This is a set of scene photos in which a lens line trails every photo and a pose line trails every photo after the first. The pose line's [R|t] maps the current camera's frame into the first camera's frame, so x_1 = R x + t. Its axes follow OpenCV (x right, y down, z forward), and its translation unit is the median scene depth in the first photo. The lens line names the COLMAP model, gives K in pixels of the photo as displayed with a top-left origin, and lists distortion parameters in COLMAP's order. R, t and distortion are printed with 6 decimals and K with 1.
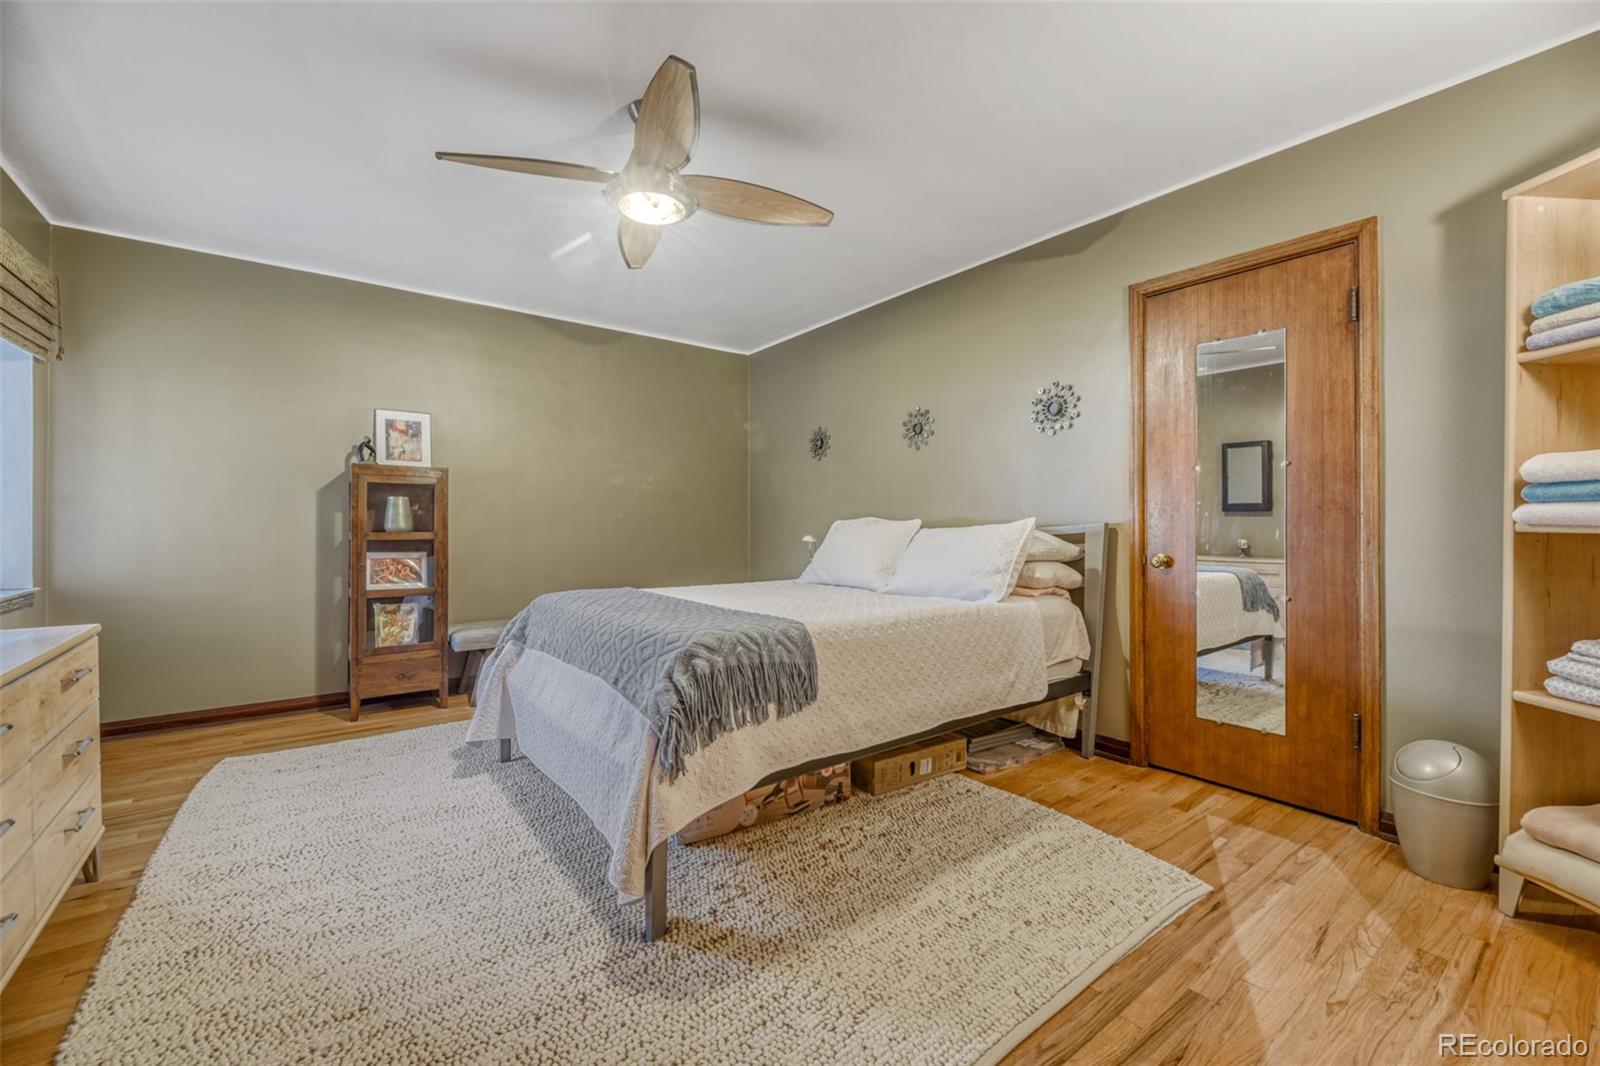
lens RADIAL K [[649.3, 0, 798.7], [0, 649.3, 524.1], [0, 0, 1]] dist [0.000259, -0.001101]
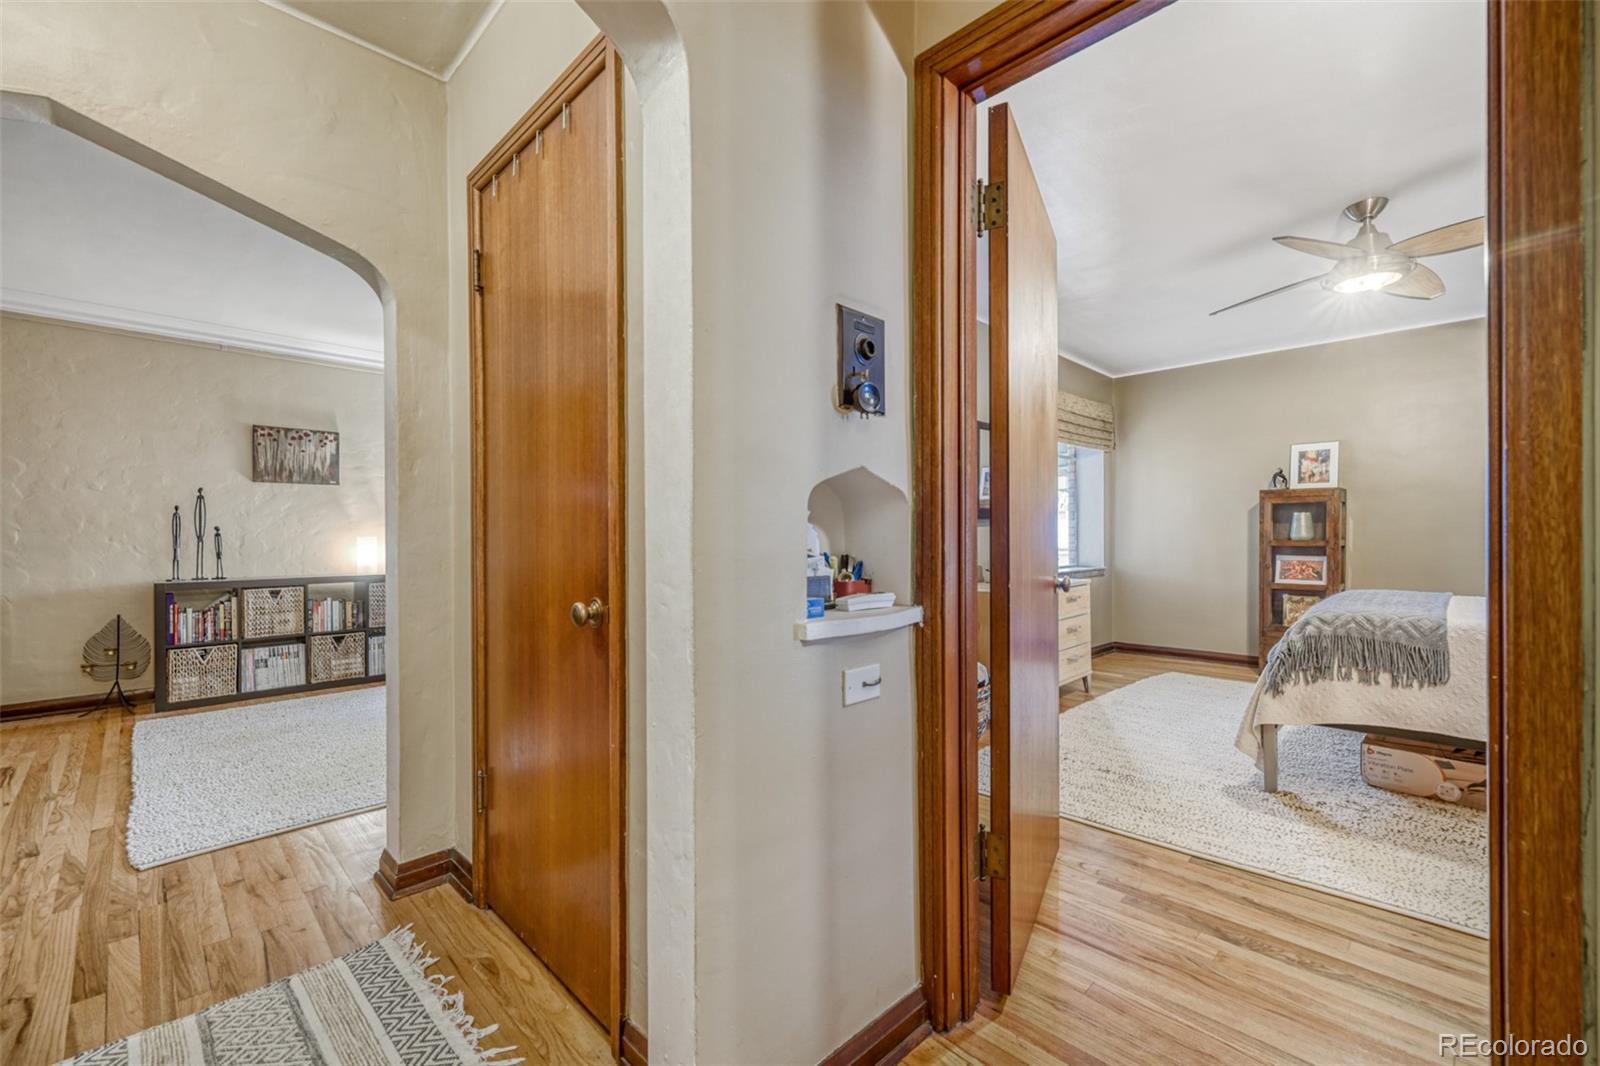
lens RADIAL K [[649.3, 0, 794.6], [0, 649.3, 537.9], [0, 0, 1]] dist [0.000259, -0.001101]
pose [[0.126315, 0.001644, -0.991989, 0.799514], [0.005002, 0.999985, 0.002294, 0.000411], [0.991978, -0.005252, 0.126305, -0.234772]]
